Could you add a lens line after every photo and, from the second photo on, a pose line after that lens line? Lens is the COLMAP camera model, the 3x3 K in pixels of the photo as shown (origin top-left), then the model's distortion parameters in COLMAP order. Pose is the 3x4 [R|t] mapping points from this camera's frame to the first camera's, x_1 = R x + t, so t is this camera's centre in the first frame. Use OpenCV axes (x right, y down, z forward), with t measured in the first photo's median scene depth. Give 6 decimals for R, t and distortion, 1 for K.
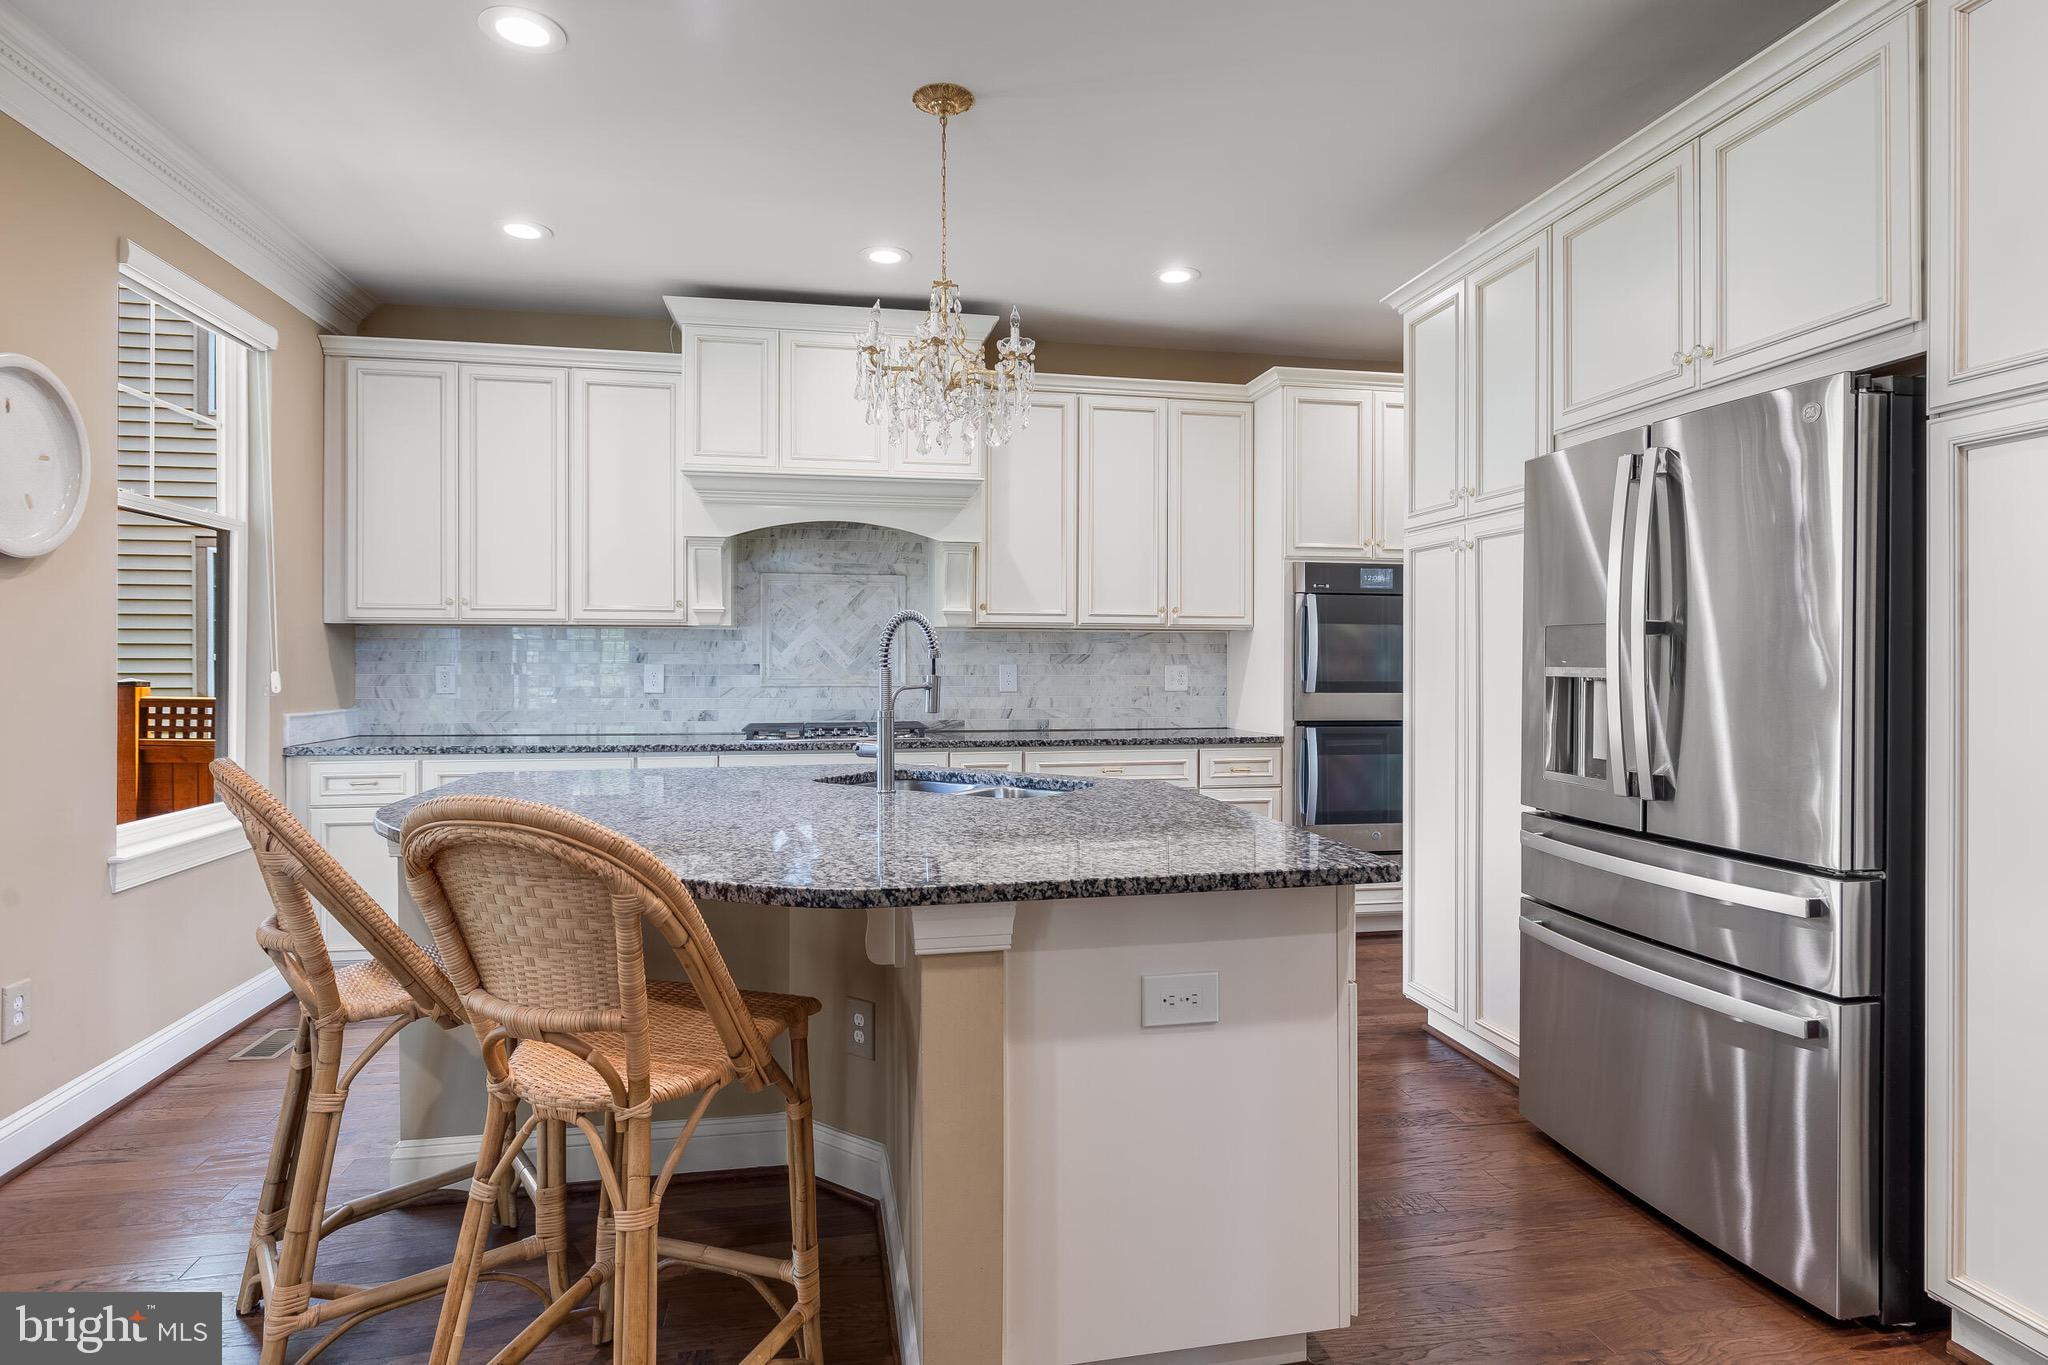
lens RADIAL K [[1077.1, 0, 1021.5], [0, 1077.1, 661.3], [0, 0, 1]] dist [0.005097, -0.002994]
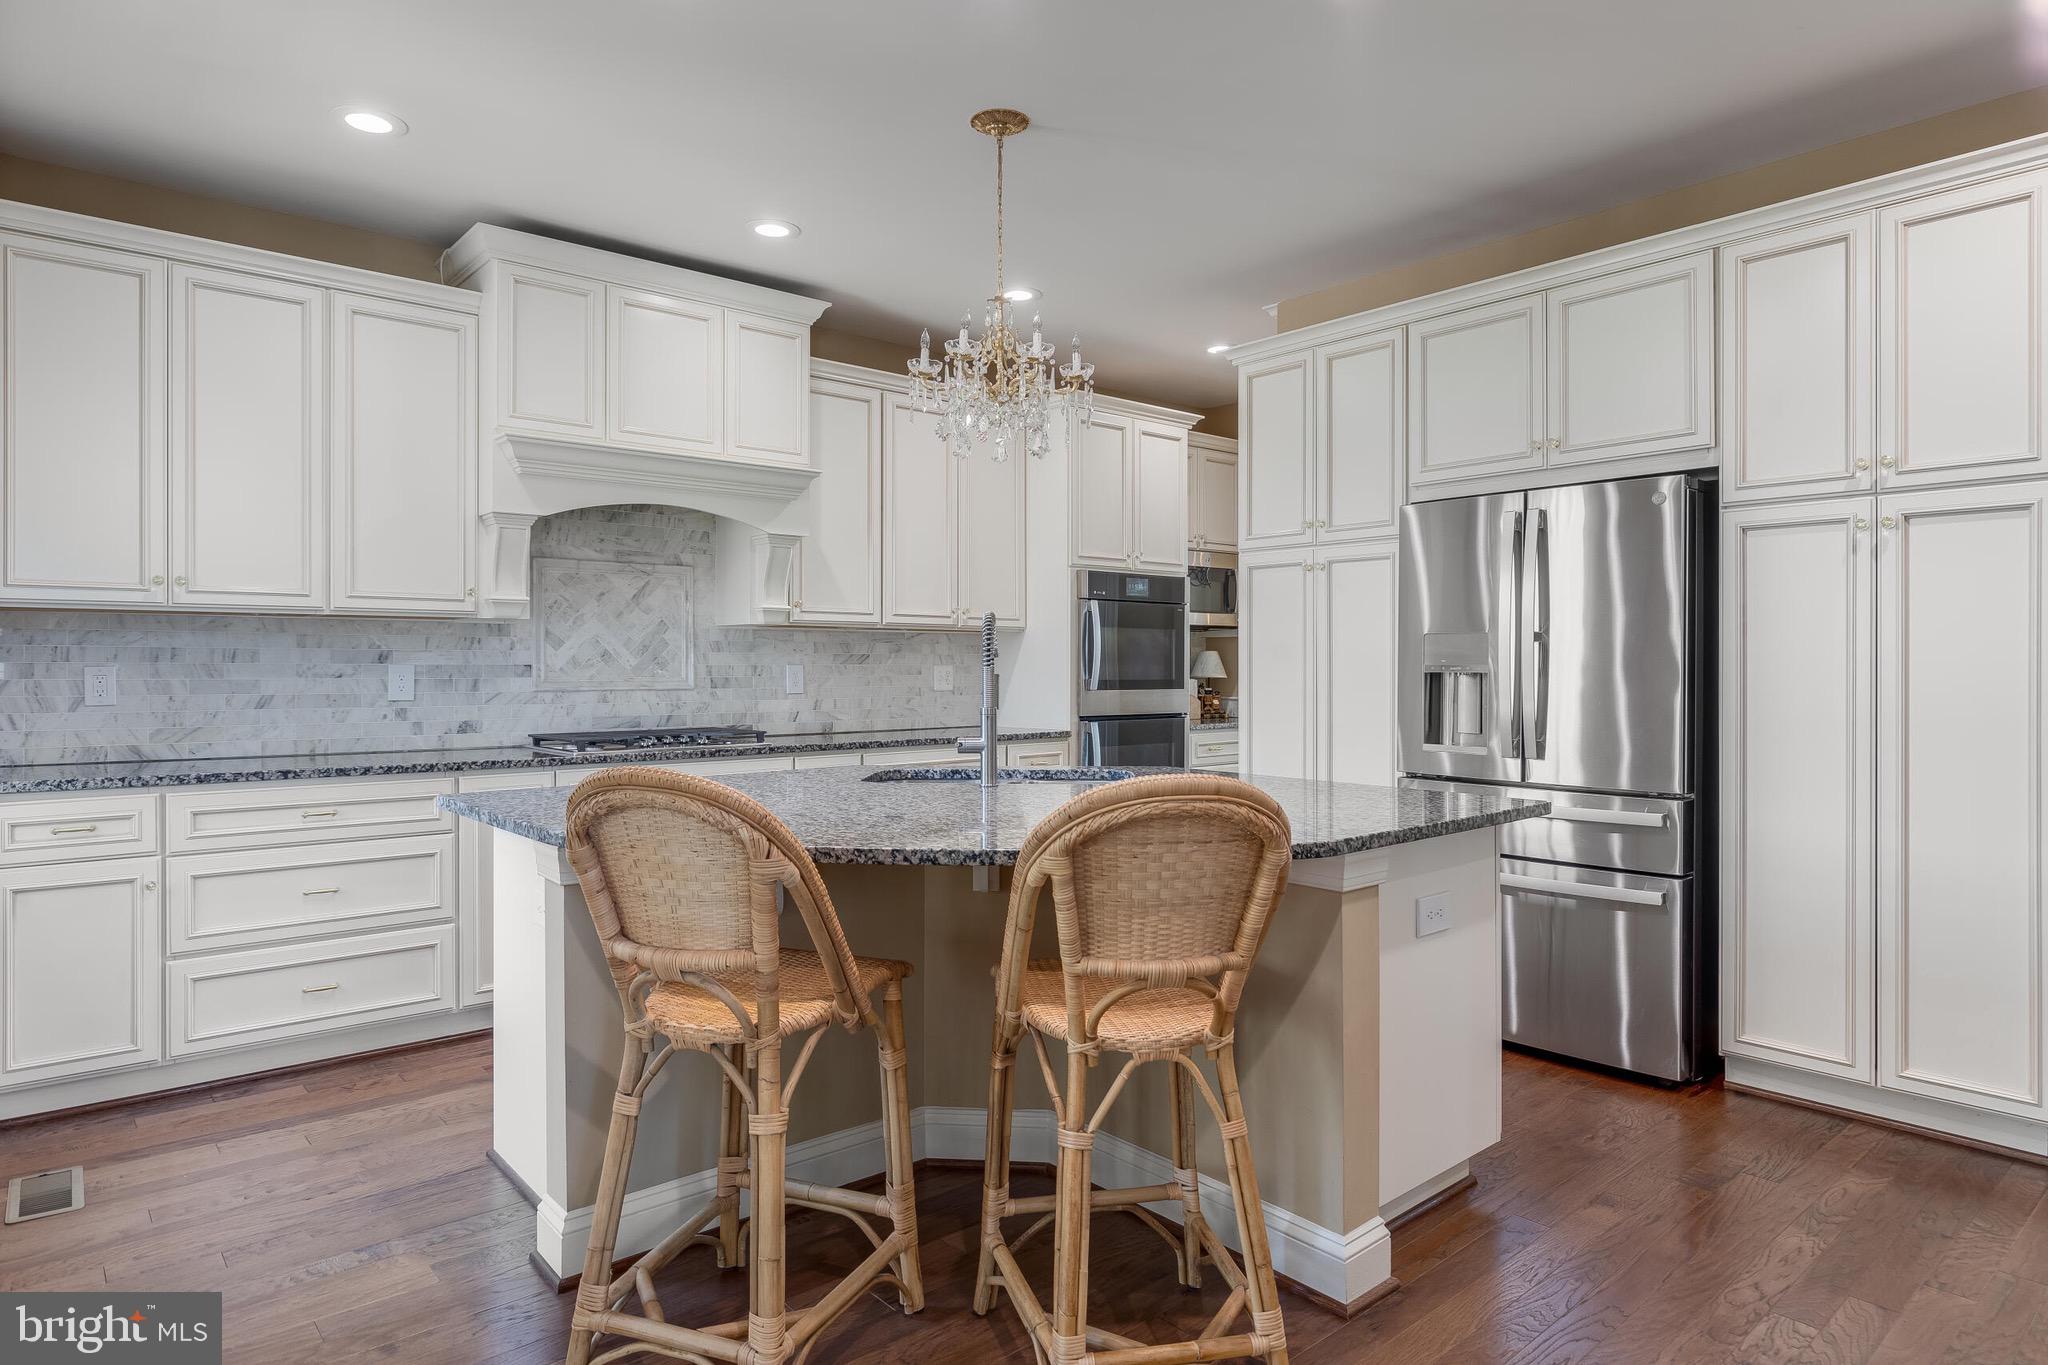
lens RADIAL K [[1182.3, 0, 1022.7], [0, 1182.3, 667.1], [0, 0, 1]] dist [-0.000217, 0.003048]
pose [[0.867207, -0.002154, 0.497943, -0.394292], [0.000645, 0.999995, 0.003202, 0.001885], [-0.497948, -0.002455, 0.867204, -0.003628]]
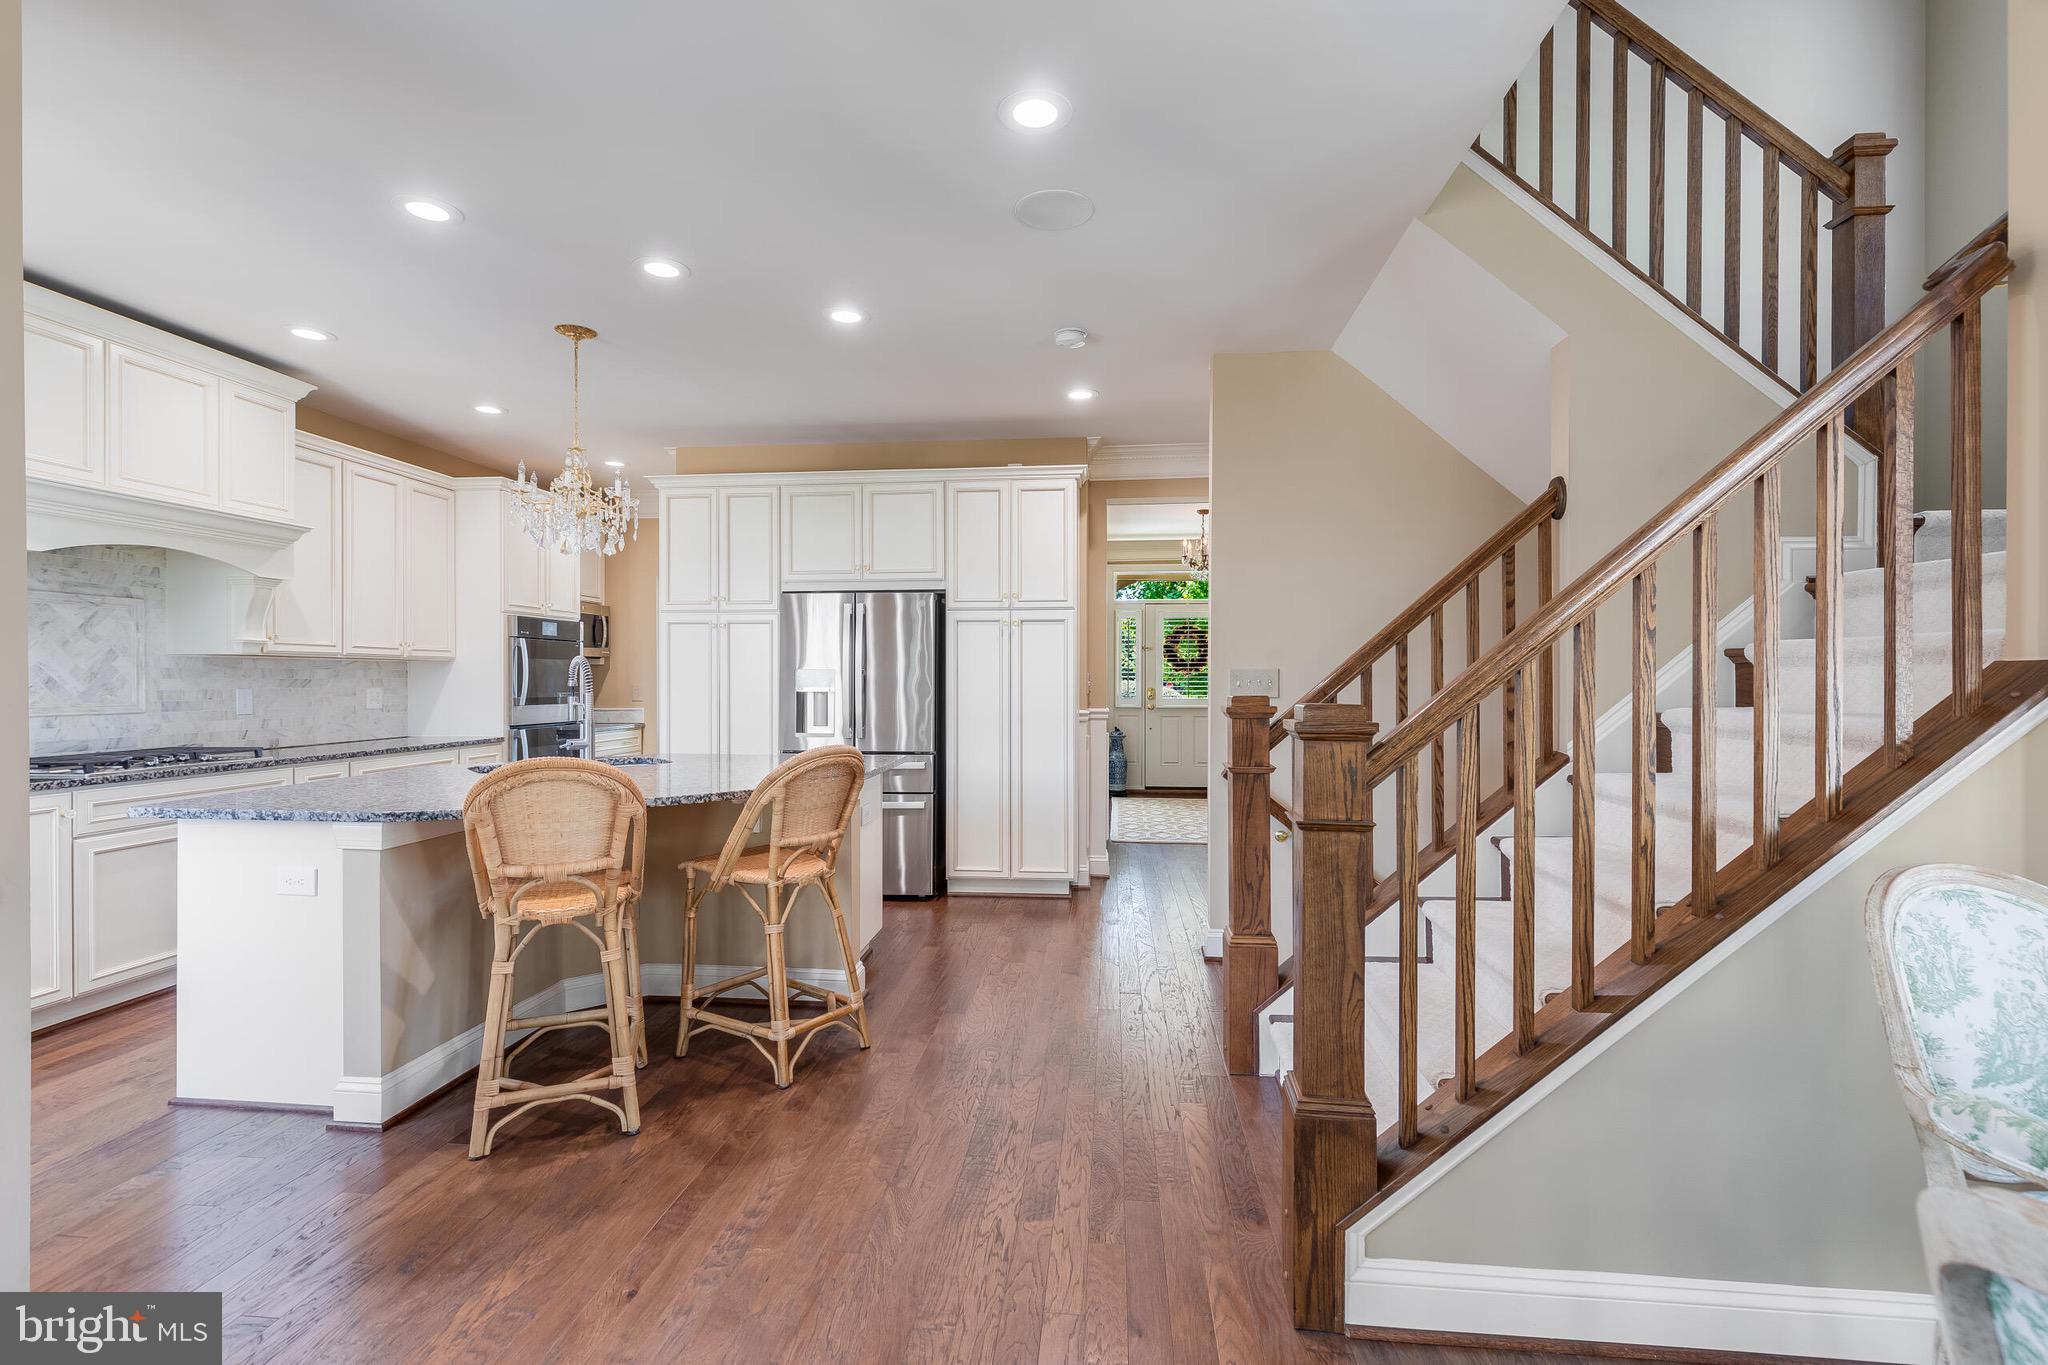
lens RADIAL K [[934.7, 0, 1022.9], [0, 934.7, 680.3], [0, 0, 1]] dist [0.008890, -0.001867]
pose [[0.287204, -0.004087, 0.957861, -0.757835], [-0.000247, 0.999991, 0.004341, -0.010915], [-0.957869, -0.001483, 0.287200, -0.012997]]
